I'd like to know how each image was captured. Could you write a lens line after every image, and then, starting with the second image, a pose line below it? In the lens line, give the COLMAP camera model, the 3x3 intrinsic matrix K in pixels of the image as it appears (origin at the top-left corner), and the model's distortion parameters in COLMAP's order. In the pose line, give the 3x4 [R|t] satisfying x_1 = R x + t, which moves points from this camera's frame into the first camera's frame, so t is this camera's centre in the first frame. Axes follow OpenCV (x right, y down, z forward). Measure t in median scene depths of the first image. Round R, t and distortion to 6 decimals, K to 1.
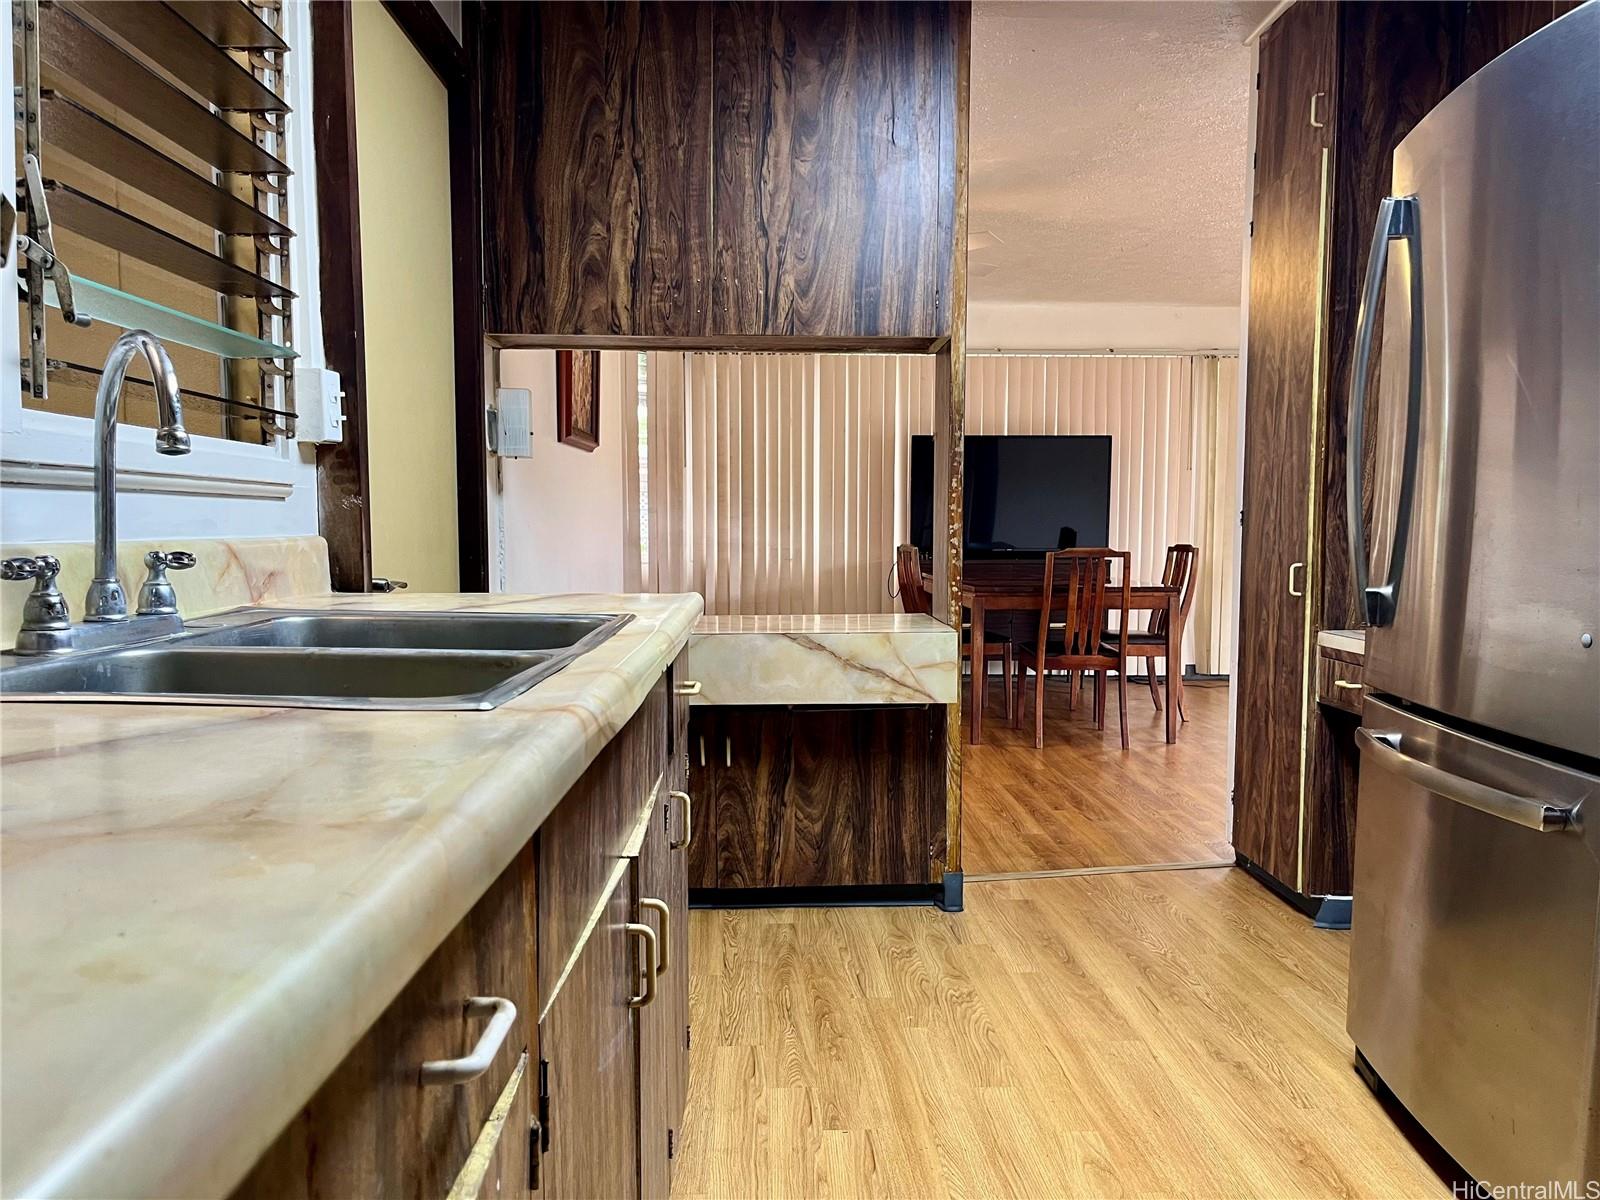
lens RADIAL K [[1268.7, 0, 798.6], [0, 1268.7, 622.1], [0, 0, 1]] dist [0.034765, -0.051449]
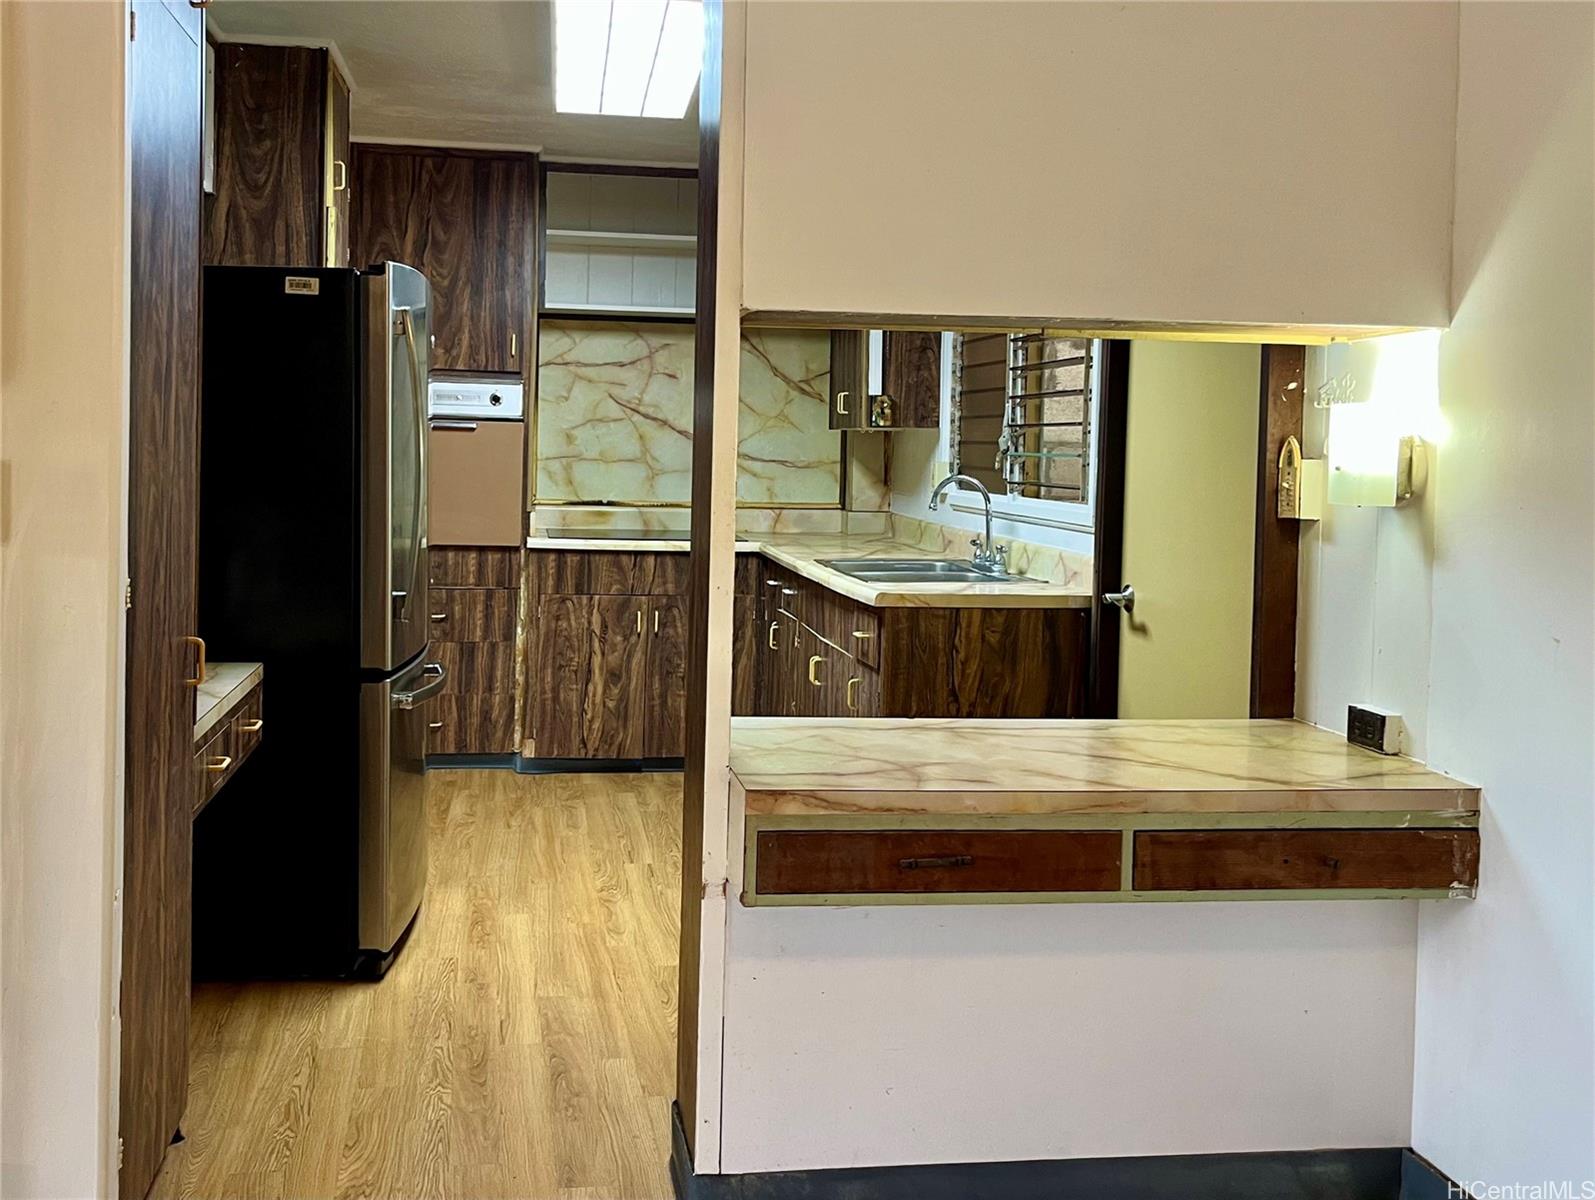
lens RADIAL K [[1560.0, 0, 791.4], [0, 1560.0, 509.9], [0, 0, 1]] dist [0.045894, -0.001758]
pose [[-0.988110, -0.016600, -0.152848, 0.245506], [-0.034725, 0.992562, 0.116687, -0.264339], [0.149774, 0.120607, -0.981337, 2.199566]]
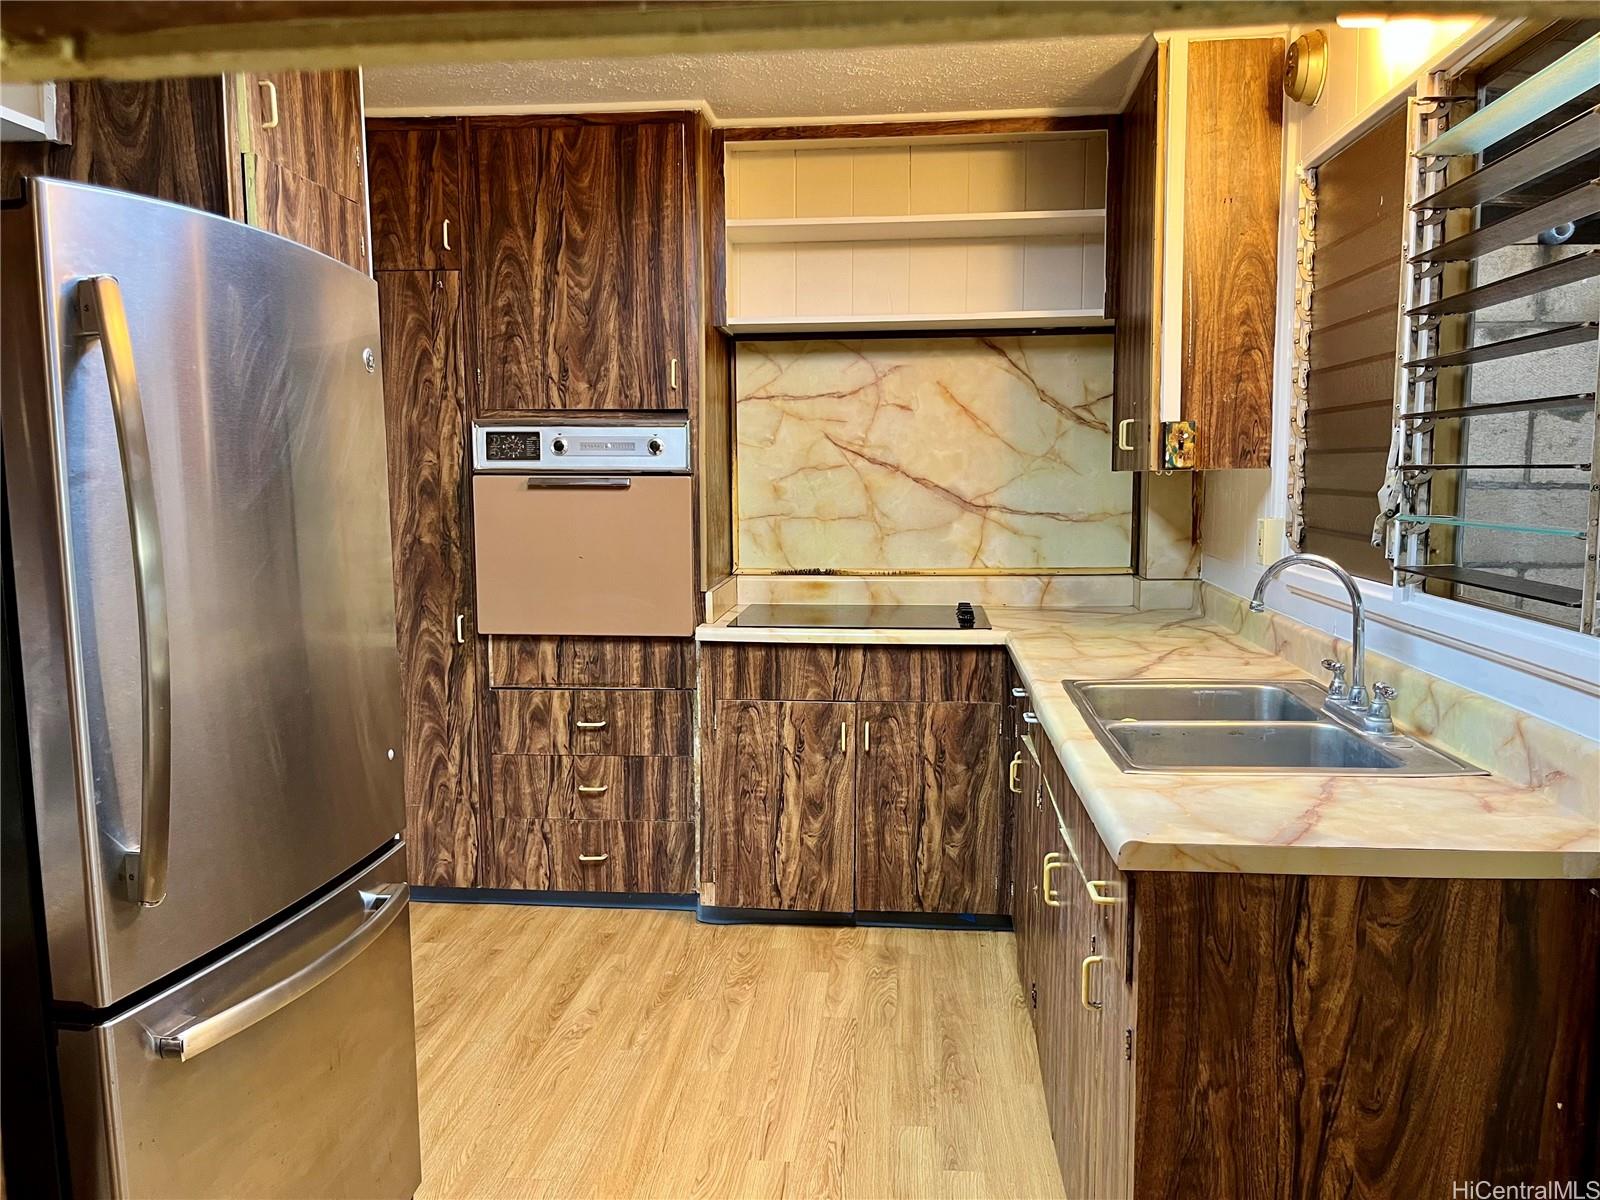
lens RADIAL K [[1268.7, 0, 798.6], [0, 1268.7, 622.1], [0, 0, 1]] dist [0.034765, -0.051449]
pose [[-0.994153, -0.008529, 0.107641, 0.023405], [0.012616, 0.980873, 0.194238, -0.226856], [-0.107239, 0.194460, -0.975031, 1.331365]]
